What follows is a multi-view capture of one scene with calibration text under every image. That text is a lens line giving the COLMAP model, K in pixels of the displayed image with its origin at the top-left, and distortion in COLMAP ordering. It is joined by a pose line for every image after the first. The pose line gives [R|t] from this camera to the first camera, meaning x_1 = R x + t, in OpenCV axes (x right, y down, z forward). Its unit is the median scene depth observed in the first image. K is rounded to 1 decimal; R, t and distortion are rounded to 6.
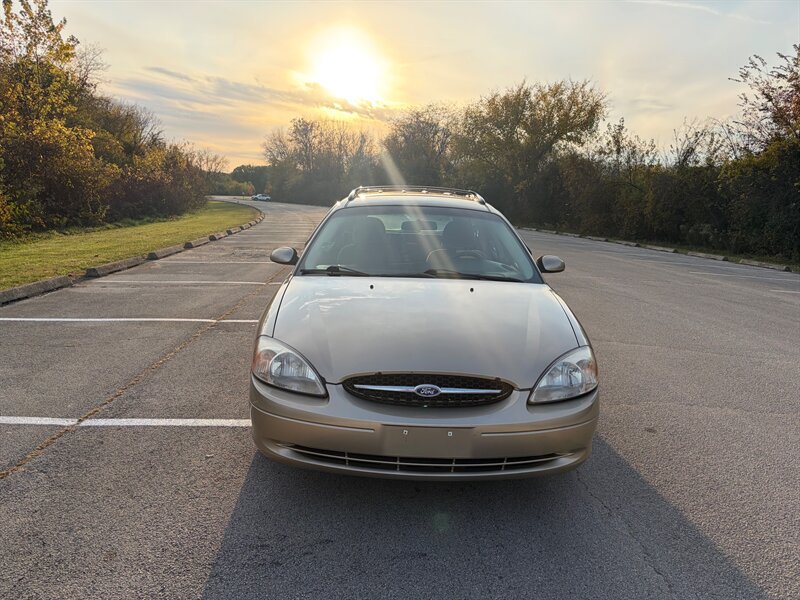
lens RADIAL K [[606.1, 0, 405.0], [0, 606.1, 296.7], [0, 0, 1]] dist [0.026239, 0.001884]
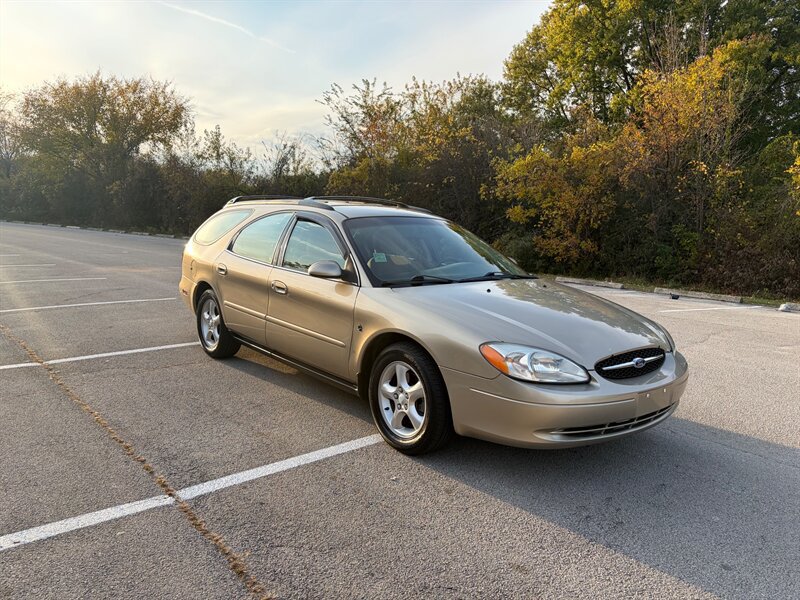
lens RADIAL K [[606.1, 0, 405.0], [0, 606.1, 296.7], [0, 0, 1]] dist [0.026239, 0.001884]
pose [[0.772222, -0.089226, 0.629057, -0.070905], [0.092781, 0.995313, 0.027279, -0.004188], [-0.628542, 0.037299, 0.776881, 0.018253]]
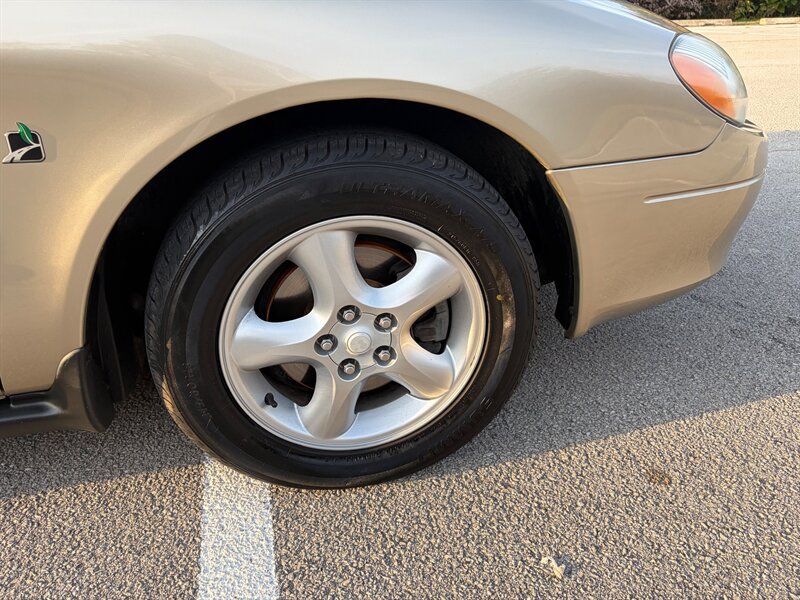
lens RADIAL K [[600.1, 0, 402.9], [0, 600.1, 304.7], [0, 0, 1]] dist [0.008191, 0.000004]
pose [[-0.220870, -0.499824, 0.837492, -0.038844], [0.165043, 0.827160, 0.537184, -0.001316], [-0.961237, 0.256870, -0.100202, 0.085231]]
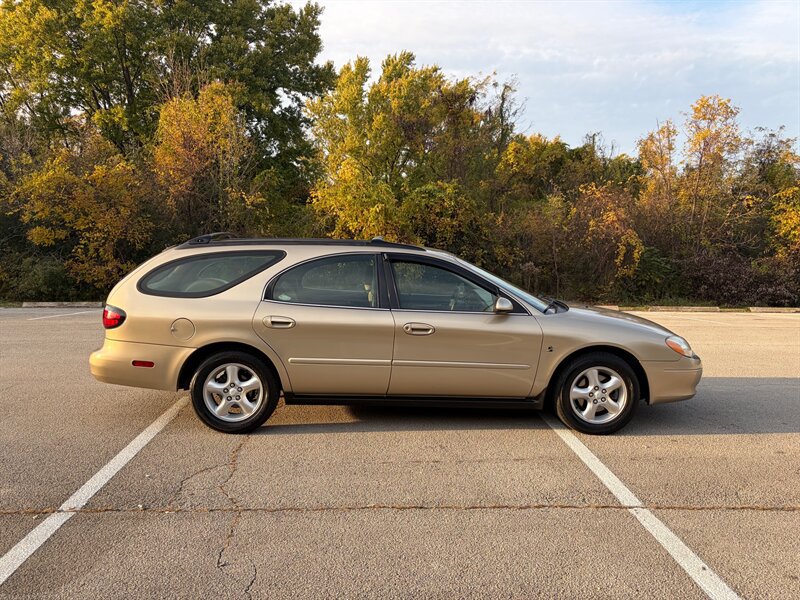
lens RADIAL K [[600.1, 0, 402.9], [0, 600.1, 304.7], [0, 0, 1]] dist [0.008191, 0.000004]
pose [[-0.022325, -0.130498, 0.991197, -0.125161], [0.151188, 0.979601, 0.132377, -0.023739], [-0.988253, 0.152813, -0.002140, 0.117900]]
